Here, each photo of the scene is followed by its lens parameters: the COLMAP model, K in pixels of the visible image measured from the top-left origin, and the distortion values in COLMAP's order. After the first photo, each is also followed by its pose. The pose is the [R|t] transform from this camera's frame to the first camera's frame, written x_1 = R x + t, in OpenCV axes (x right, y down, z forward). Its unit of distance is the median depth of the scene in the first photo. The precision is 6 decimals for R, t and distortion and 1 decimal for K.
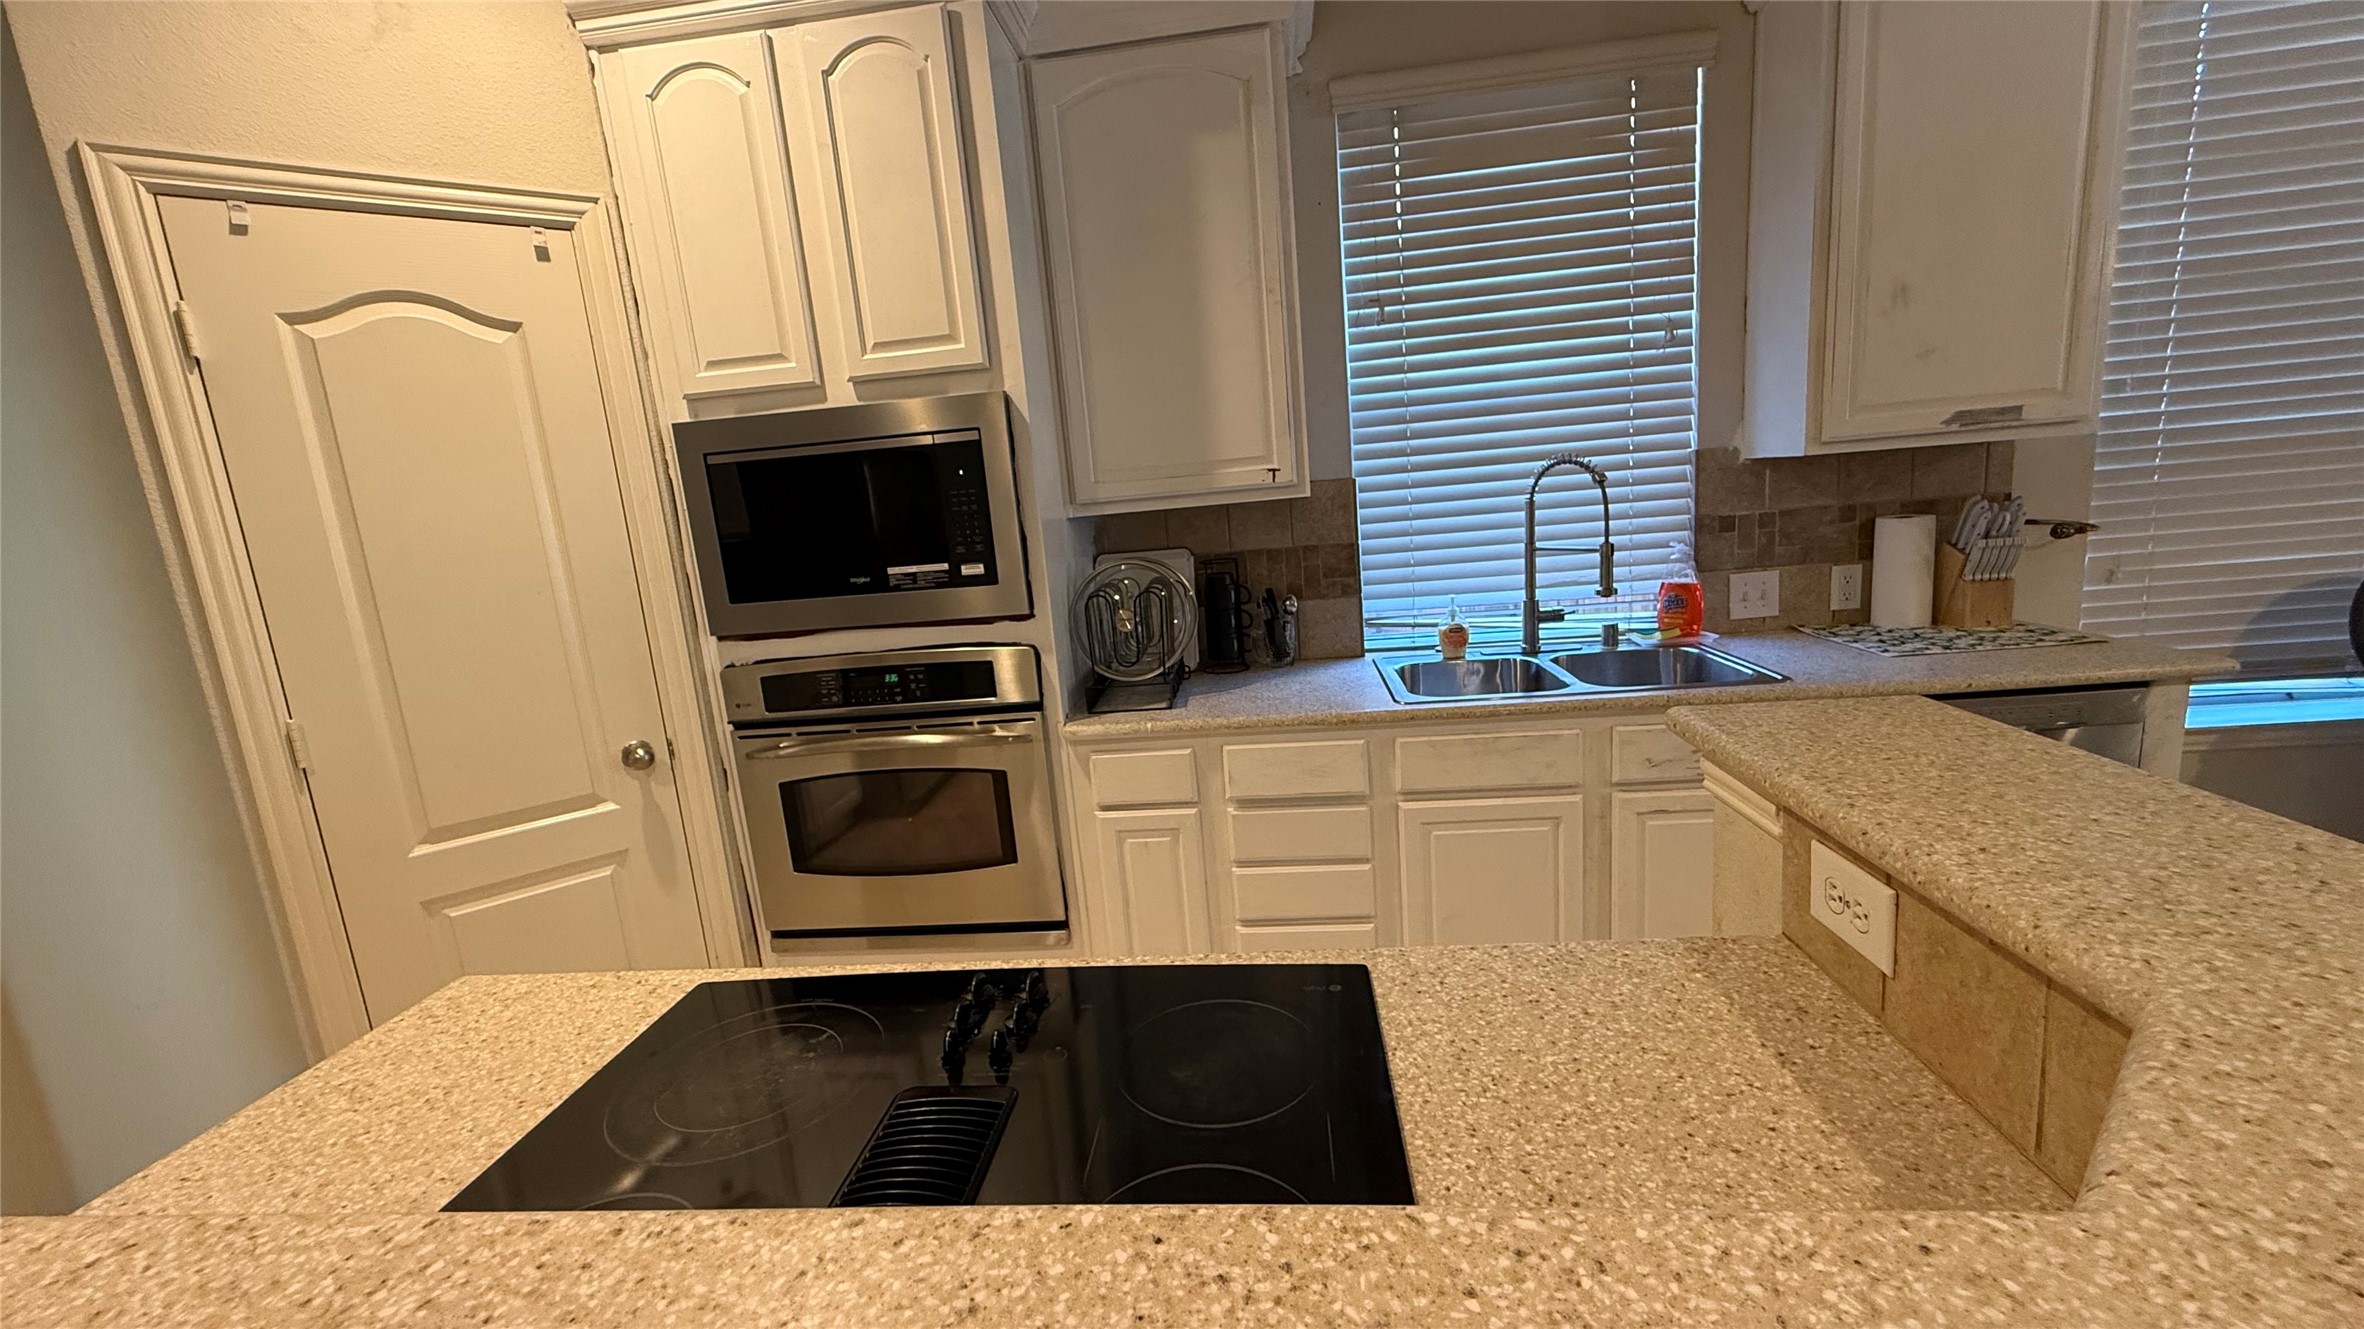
lens RADIAL K [[933.5, 0, 1176.6], [0, 933.5, 665.5], [0, 0, 1]] dist [-0.015977, 0.000064]
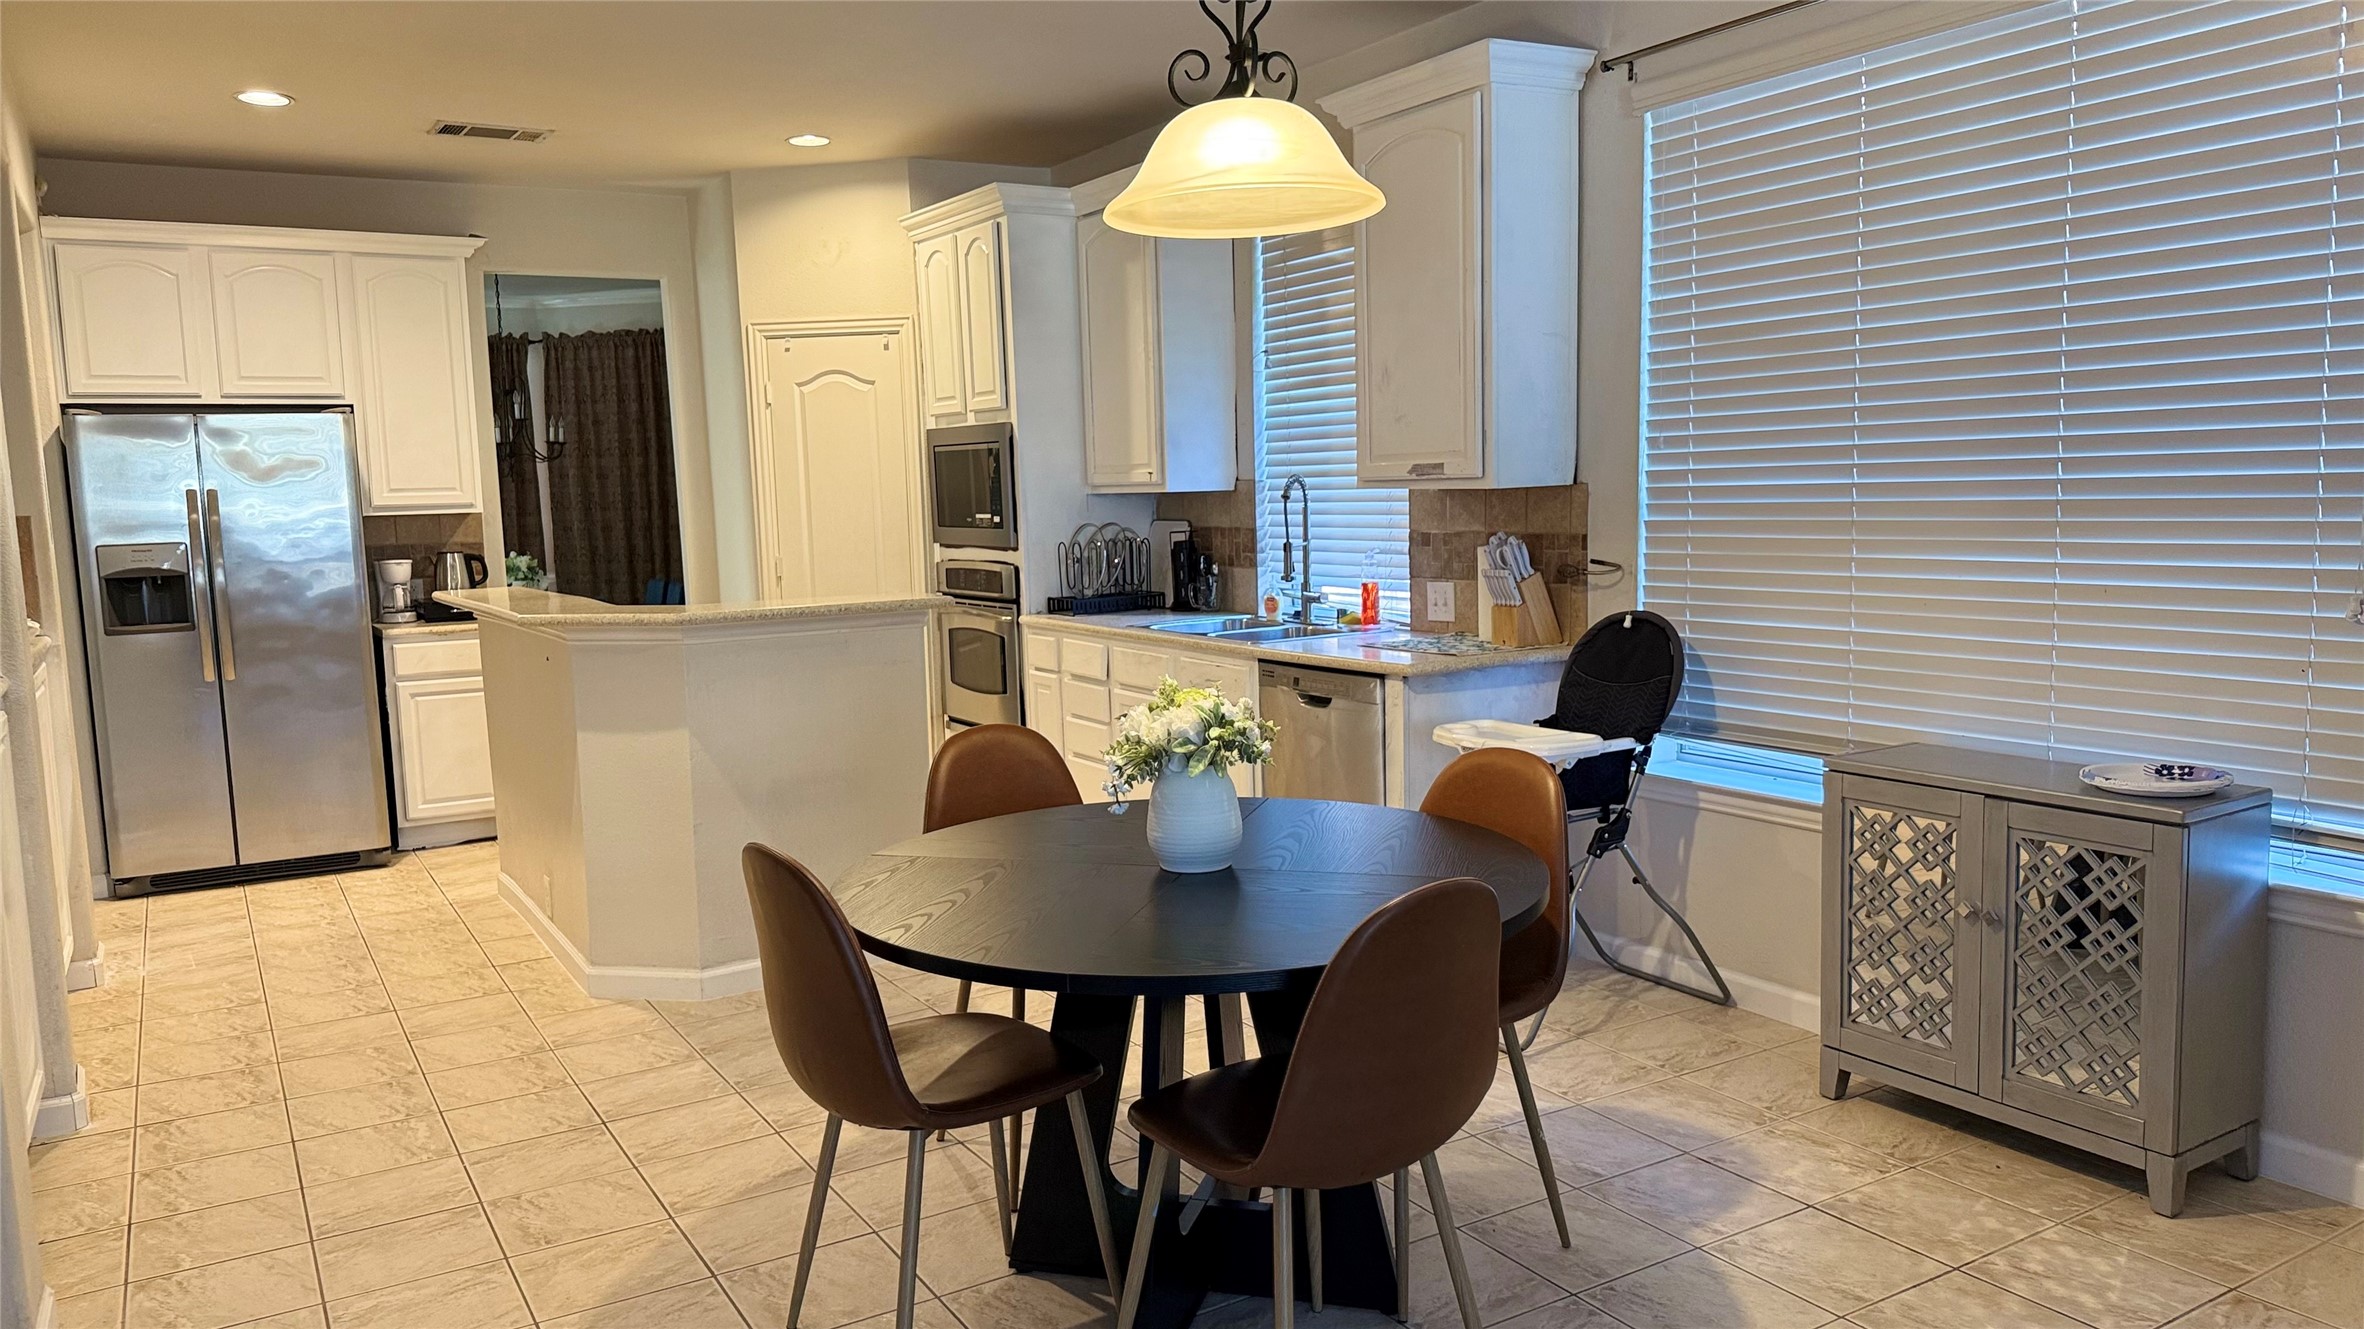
lens RADIAL K [[1669.6, 0, 1182.0], [0, 1669.6, 669.9], [0, 0, 1]] dist [0.005588, 0.000035]
pose [[0.607923, 0.158452, -0.778025, 2.384331], [-0.165677, 0.983630, 0.070871, -0.098945], [0.776518, 0.085816, 0.624223, -0.652204]]
